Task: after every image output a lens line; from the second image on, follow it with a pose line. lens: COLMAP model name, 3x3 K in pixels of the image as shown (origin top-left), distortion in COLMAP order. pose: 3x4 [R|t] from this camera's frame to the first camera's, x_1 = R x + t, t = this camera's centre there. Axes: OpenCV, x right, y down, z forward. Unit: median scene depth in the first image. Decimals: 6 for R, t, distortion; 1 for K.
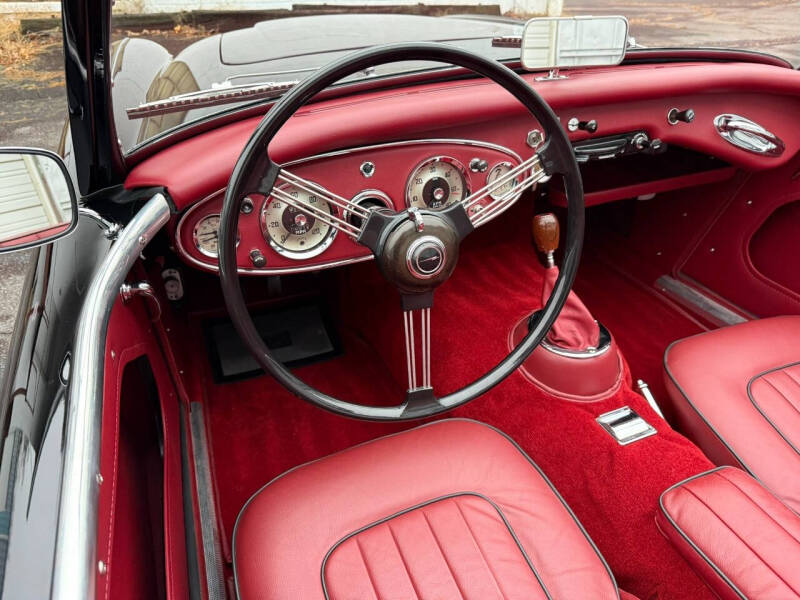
lens RADIAL K [[564.6, 0, 396.1], [0, 564.6, 302.0], [0, 0, 1]] dist [0.039297, -0.050466]
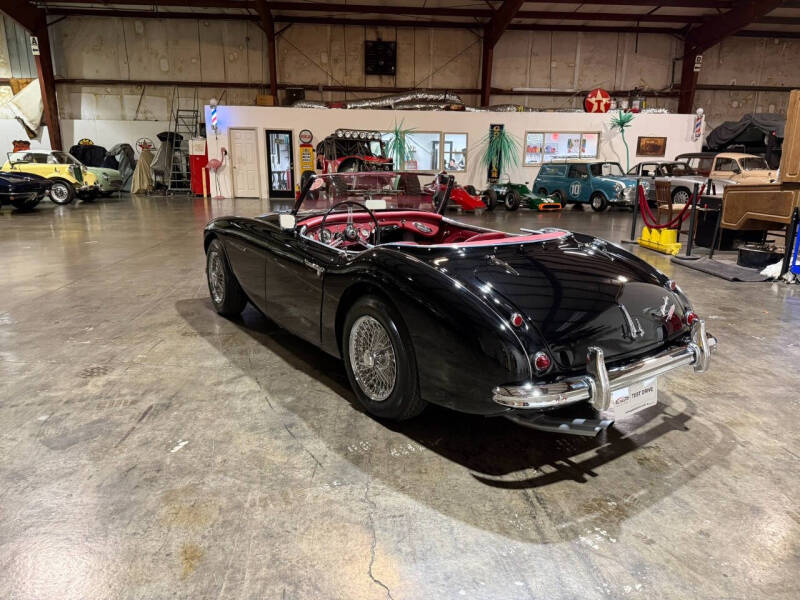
lens RADIAL K [[564.6, 0, 399.5], [0, 564.6, 302.4], [0, 0, 1]] dist [0.039297, -0.050466]
pose [[0.973940, -0.043812, 0.222535, -0.560472], [0.118279, 0.935293, -0.333521, 1.806764], [-0.193523, 0.351151, 0.916101, -2.934949]]
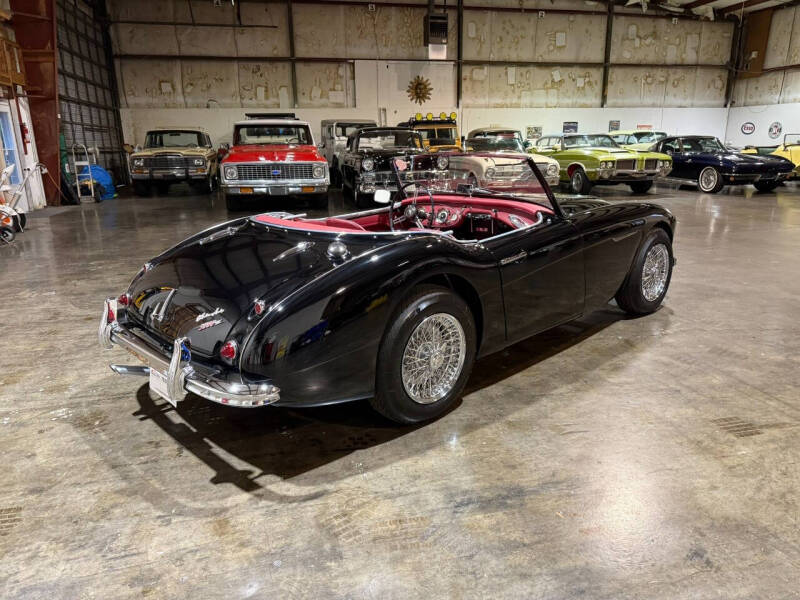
lens RADIAL K [[564.6, 0, 402.7], [0, 564.6, 301.3], [0, 0, 1]] dist [0.039297, -0.050466]
pose [[0.363320, 0.244405, -0.899035, 4.010116], [-0.516016, 0.856236, 0.024236, 0.438345], [0.775710, 0.455111, 0.437205, -0.908724]]
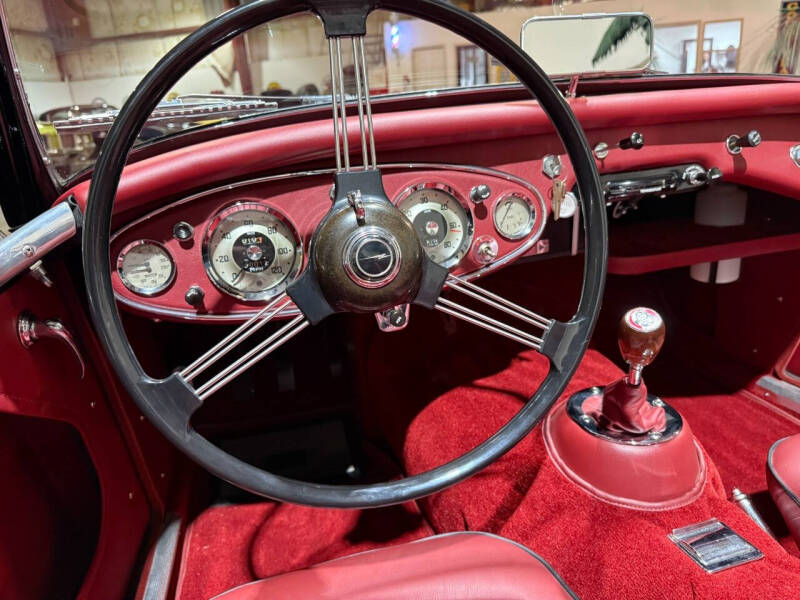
lens RADIAL K [[564.6, 0, 400.8], [0, 564.6, 309.5], [0, 0, 1]] dist [0.039297, -0.050466]
pose [[0.989336, -0.021458, -0.144064, 0.135213], [-0.014595, 0.969505, -0.244636, 0.113694], [0.144920, 0.244129, 0.958853, 0.220800]]
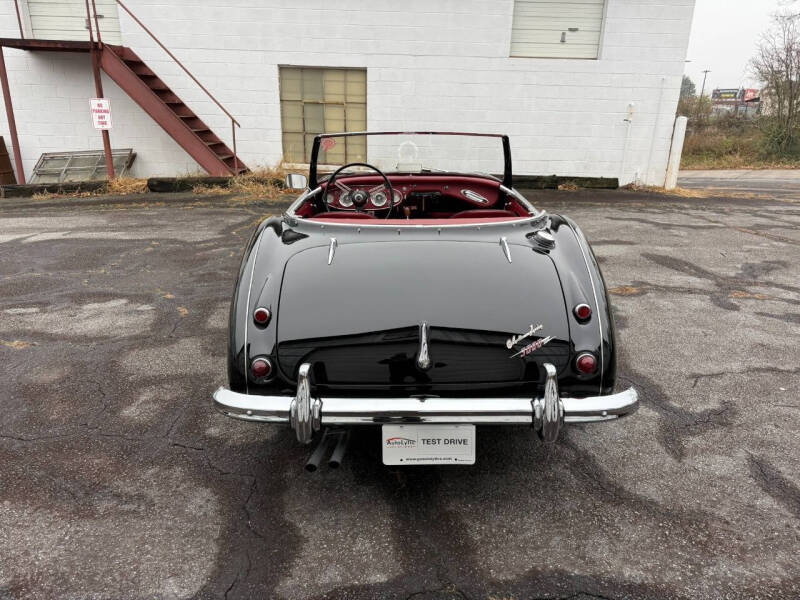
lens RADIAL K [[564.6, 0, 402.2], [0, 564.6, 300.6], [0, 0, 1]] dist [0.039297, -0.050466]
pose [[0.926486, 0.119624, -0.356810, 1.782216], [-0.210475, 0.950691, -0.227787, 1.436441], [0.311967, 0.286141, 0.905980, -2.532592]]
